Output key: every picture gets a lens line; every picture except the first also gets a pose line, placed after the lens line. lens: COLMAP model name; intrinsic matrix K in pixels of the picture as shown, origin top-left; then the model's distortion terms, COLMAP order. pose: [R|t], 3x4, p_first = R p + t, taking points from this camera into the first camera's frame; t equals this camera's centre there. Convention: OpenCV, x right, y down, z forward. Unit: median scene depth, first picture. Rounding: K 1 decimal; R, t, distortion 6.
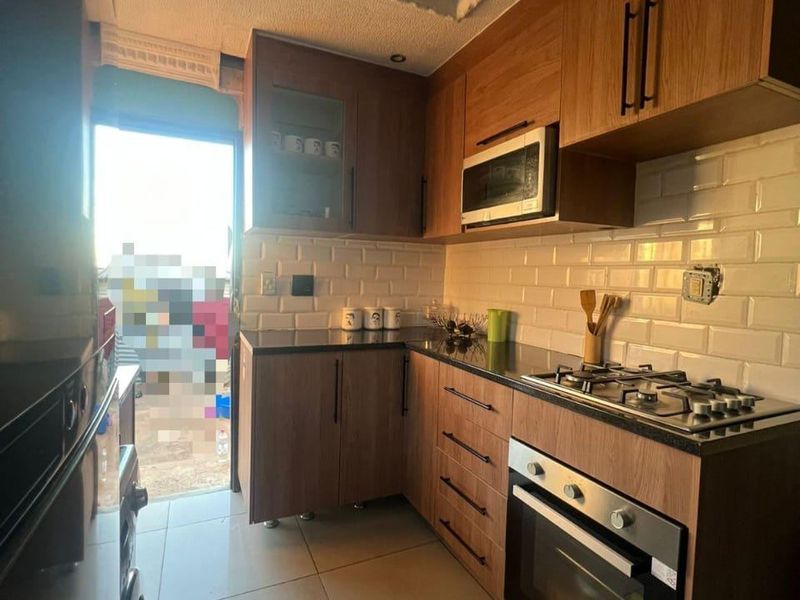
lens RADIAL K [[431.7, 0, 399.8], [0, 431.7, 300.4], [0, 0, 1]] dist [-0.001952, -0.000584]
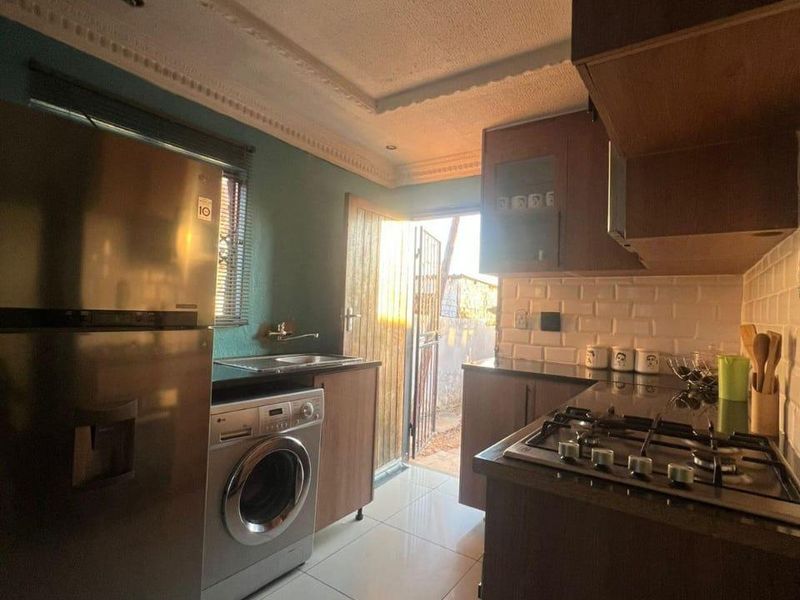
lens RADIAL K [[431.7, 0, 399.8], [0, 431.7, 301.8], [0, 0, 1]] dist [-0.001952, -0.000584]
pose [[0.489932, -0.024296, -0.871422, 0.543939], [-0.070380, 0.995246, -0.067318, 0.016235], [0.868915, 0.094312, 0.485893, 0.125250]]
